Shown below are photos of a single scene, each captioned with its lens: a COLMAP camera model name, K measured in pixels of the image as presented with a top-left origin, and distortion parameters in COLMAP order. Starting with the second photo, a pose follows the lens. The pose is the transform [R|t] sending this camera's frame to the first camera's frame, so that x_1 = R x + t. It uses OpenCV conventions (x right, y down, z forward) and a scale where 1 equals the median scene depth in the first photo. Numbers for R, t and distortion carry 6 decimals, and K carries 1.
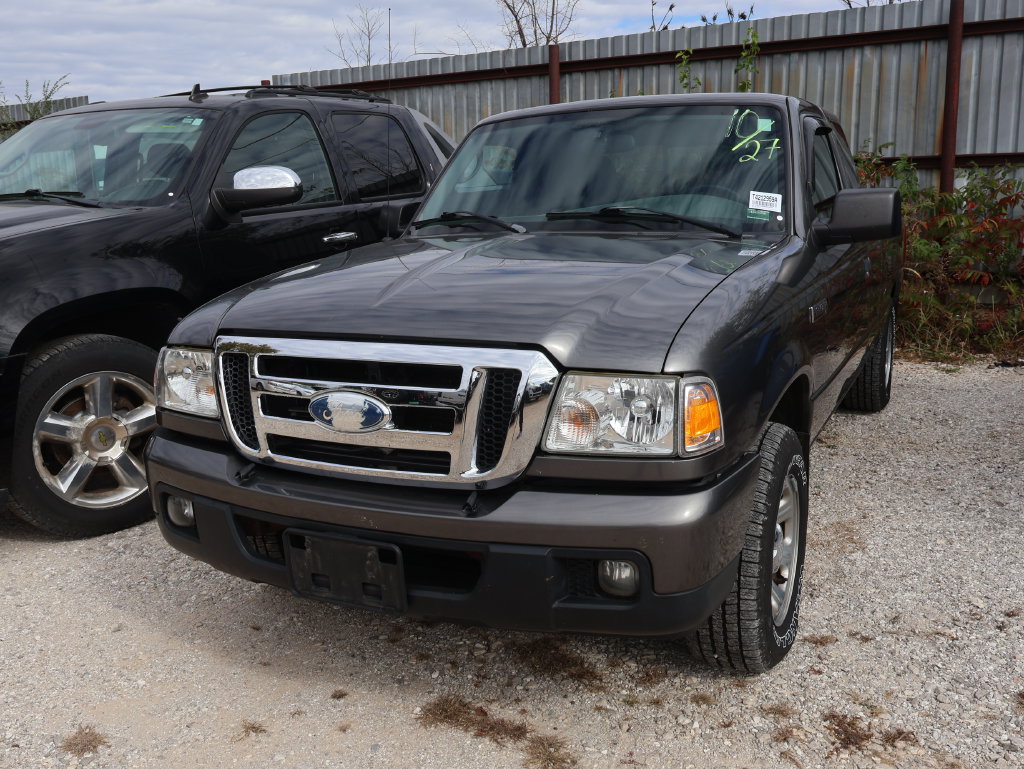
lens RADIAL K [[956.2, 0, 514.1], [0, 956.2, 381.9], [0, 0, 1]] dist [-0.003717, 0.000000]
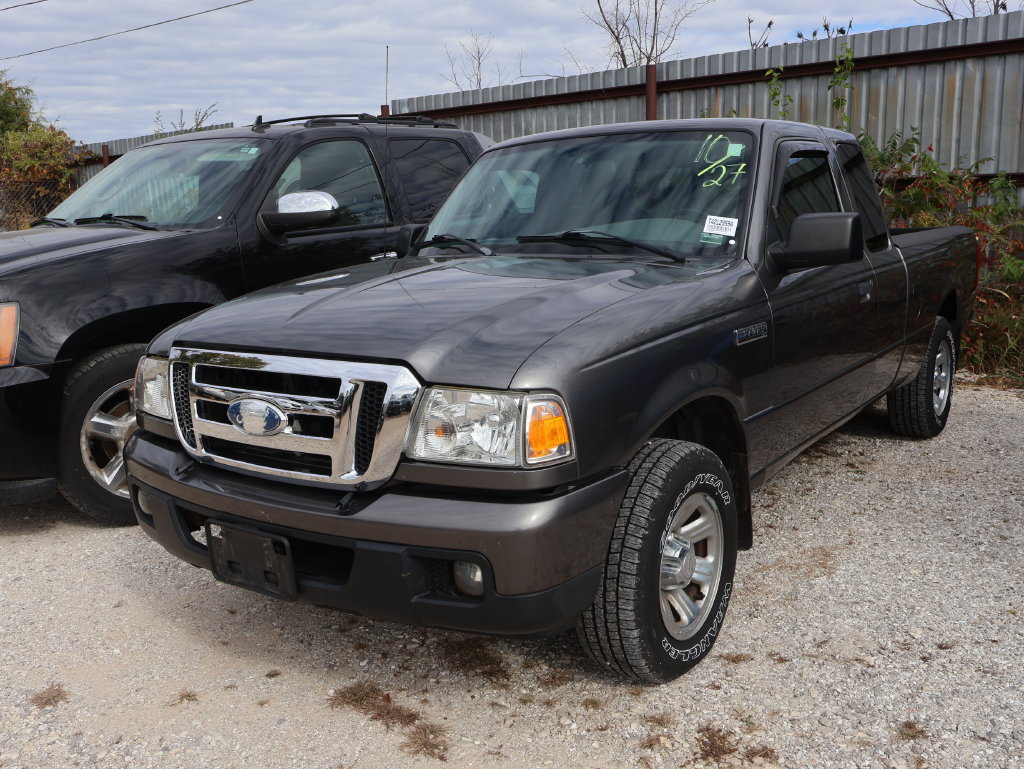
lens RADIAL K [[956.2, 0, 514.3], [0, 956.2, 382.9], [0, 0, 1]] dist [-0.003717, 0.000000]
pose [[0.986183, 0.025658, -0.163661, 0.216274], [-0.028073, 0.999528, -0.012459, -0.002406], [0.163264, 0.016882, 0.986438, -0.039896]]
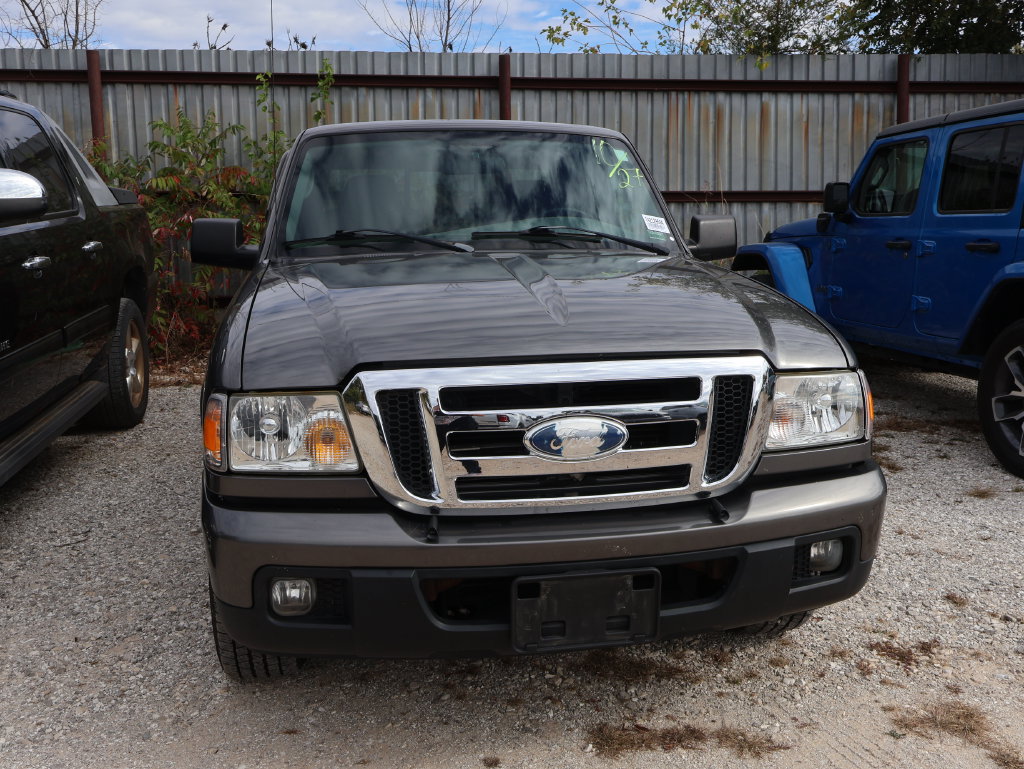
lens RADIAL K [[956.2, 0, 522.3], [0, 956.2, 391.0], [0, 0, 1]] dist [-0.003717, 0.000000]
pose [[0.807036, -0.083544, 0.584562, -0.534322], [0.097412, 0.995214, 0.007748, -0.018862], [-0.582412, 0.050691, 0.811312, 0.194372]]
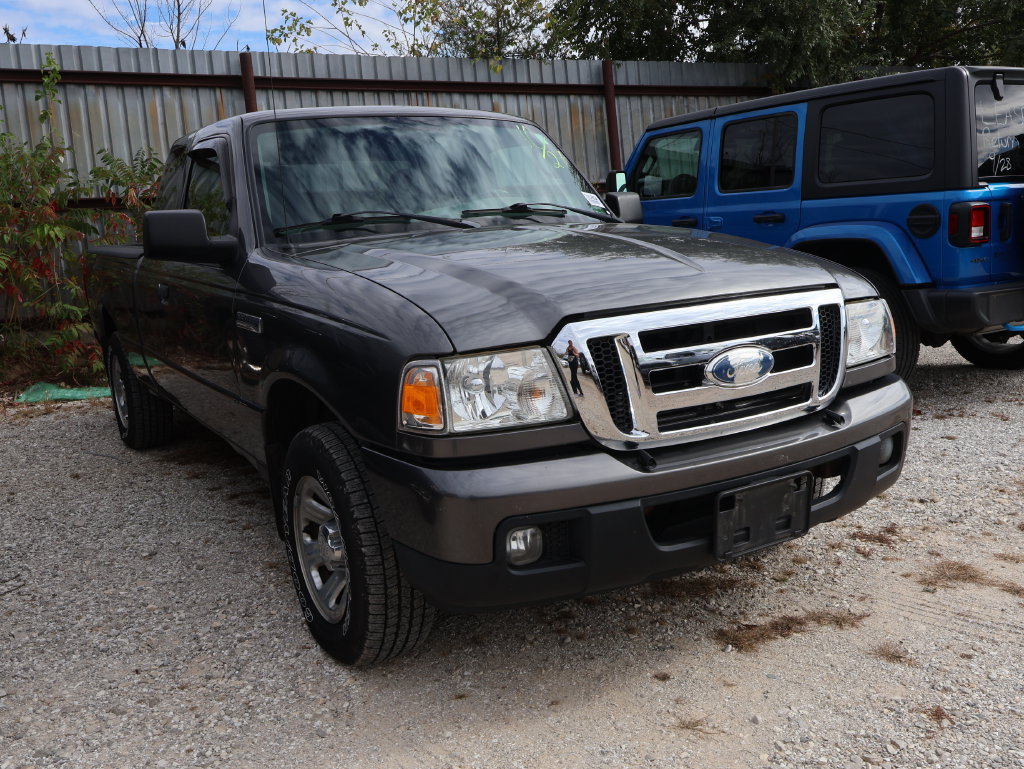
lens RADIAL K [[956.2, 0, 518.0], [0, 956.2, 390.5], [0, 0, 1]] dist [-0.003717, 0.000000]
pose [[0.532401, -0.150697, 0.832971, -0.846548], [0.195964, 0.979236, 0.051906, -0.033529], [-0.823497, 0.135597, 0.550877, 0.441806]]
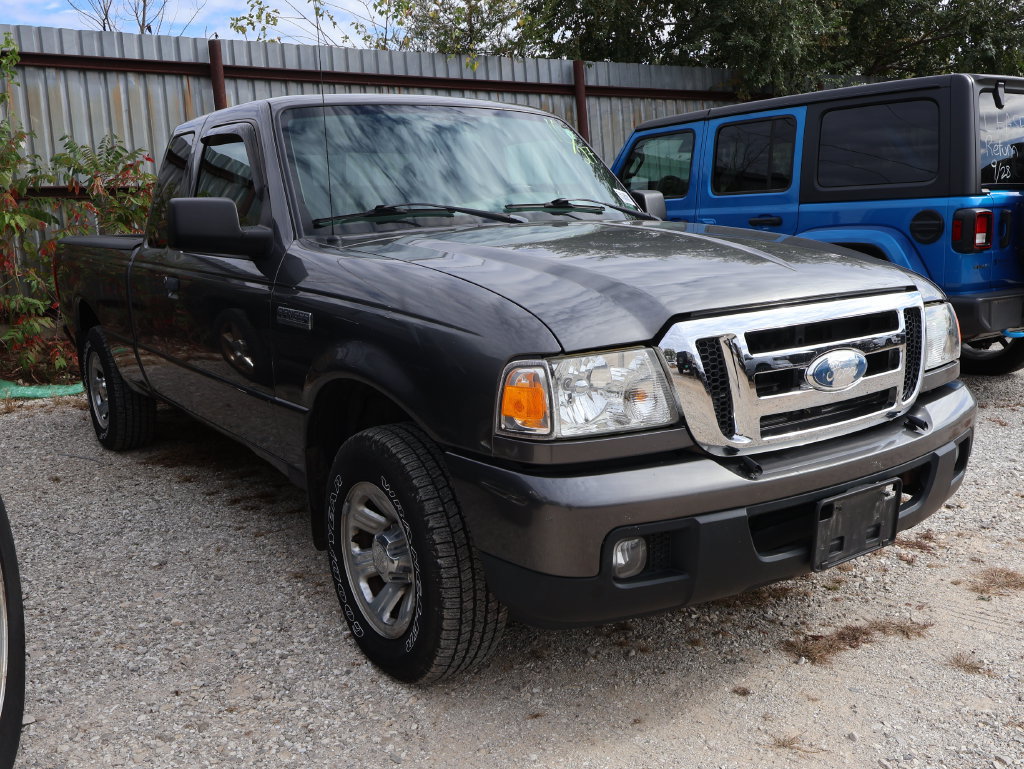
lens RADIAL K [[956.2, 0, 518.7], [0, 956.2, 387.6], [0, 0, 1]] dist [-0.003717, 0.000000]
pose [[0.474476, -0.142624, 0.868637, -0.870209], [0.183798, 0.981089, 0.060691, -0.053371], [-0.860866, 0.130858, 0.491717, 0.560527]]
